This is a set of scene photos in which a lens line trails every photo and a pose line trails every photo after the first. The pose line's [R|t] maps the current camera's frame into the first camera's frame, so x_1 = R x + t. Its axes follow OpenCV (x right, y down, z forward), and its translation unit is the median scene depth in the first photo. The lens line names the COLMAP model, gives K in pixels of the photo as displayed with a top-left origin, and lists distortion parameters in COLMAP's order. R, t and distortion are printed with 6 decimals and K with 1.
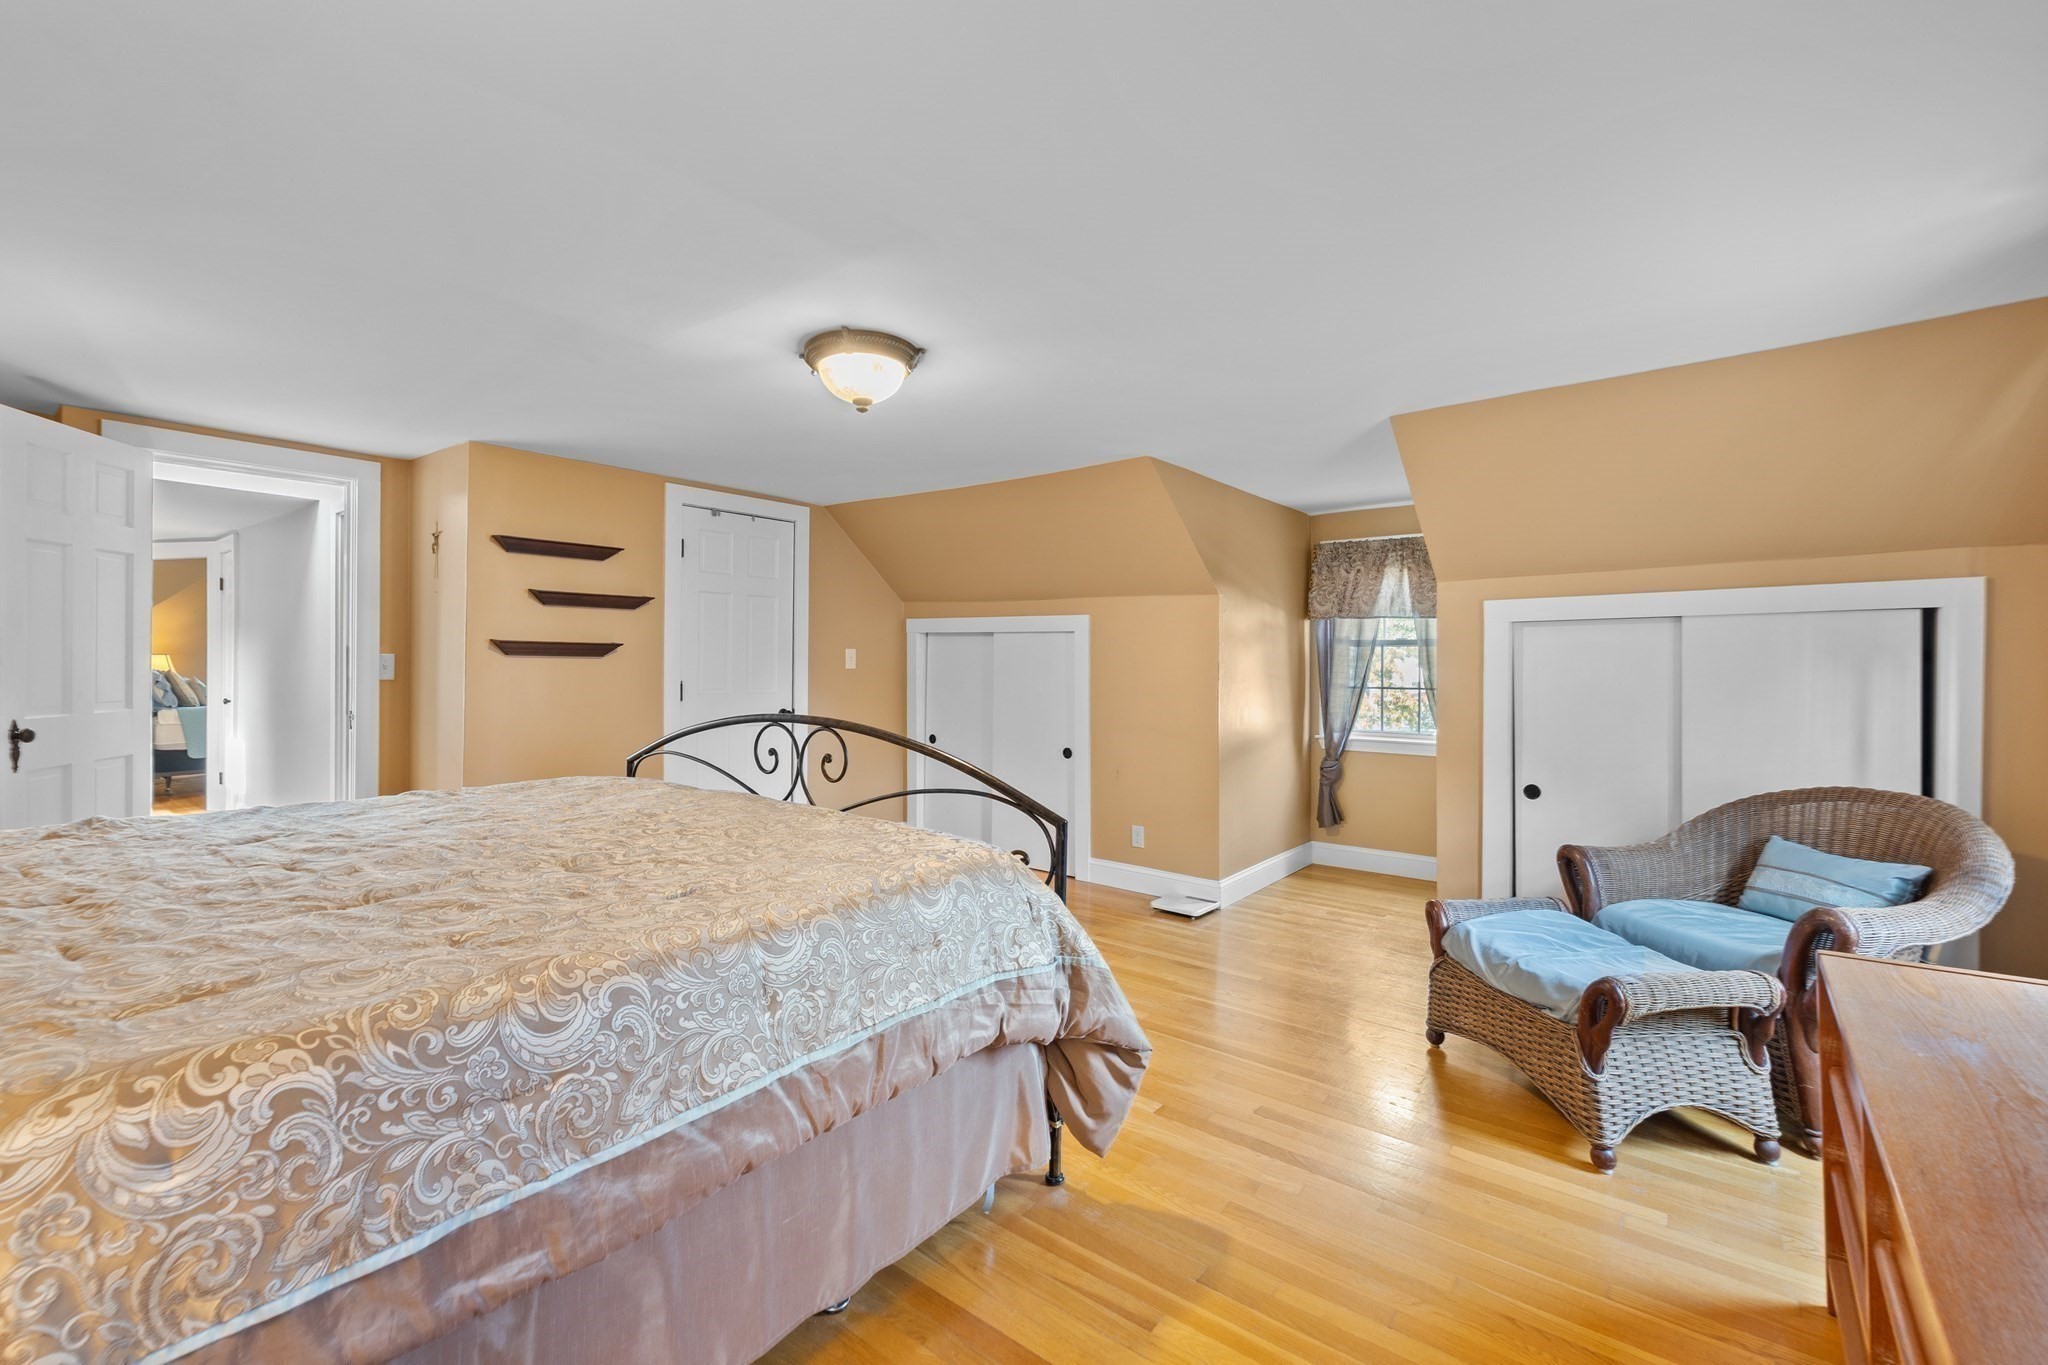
lens RADIAL K [[868.6, 0, 1007.3], [0, 868.6, 655.4], [0, 0, 1]] dist [0.003823, -0.000645]
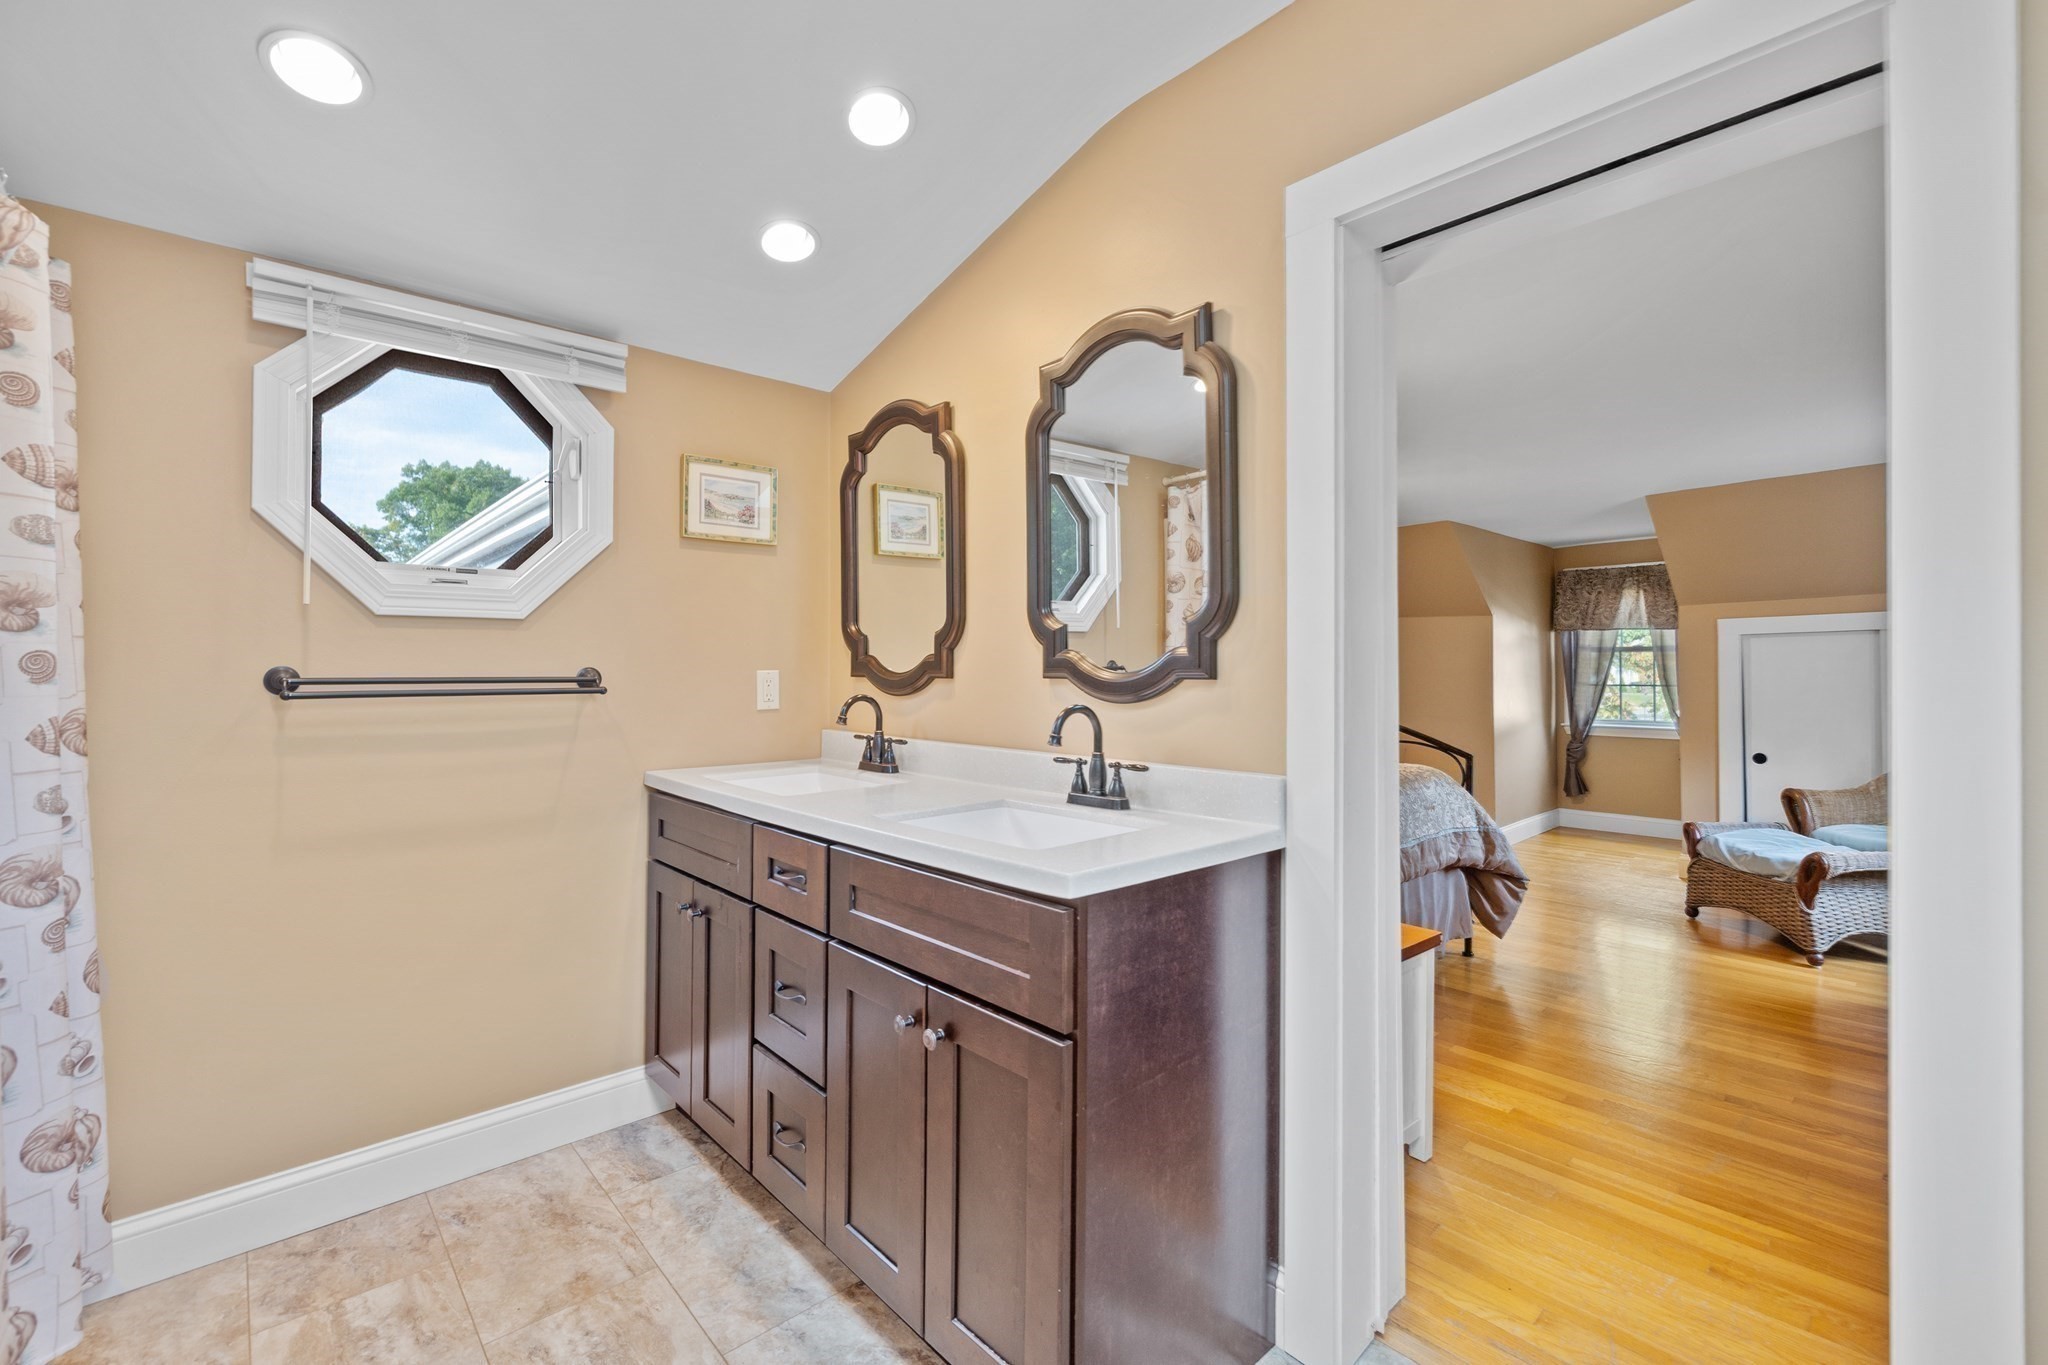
lens RADIAL K [[868.6, 0, 1008.7], [0, 868.6, 654.9], [0, 0, 1]] dist [0.003823, -0.000645]
pose [[0.987207, -0.012295, -0.158966, -0.367124], [0.011076, 0.999902, -0.008555, -0.007808], [0.159056, 0.006685, 0.987247, -0.579431]]
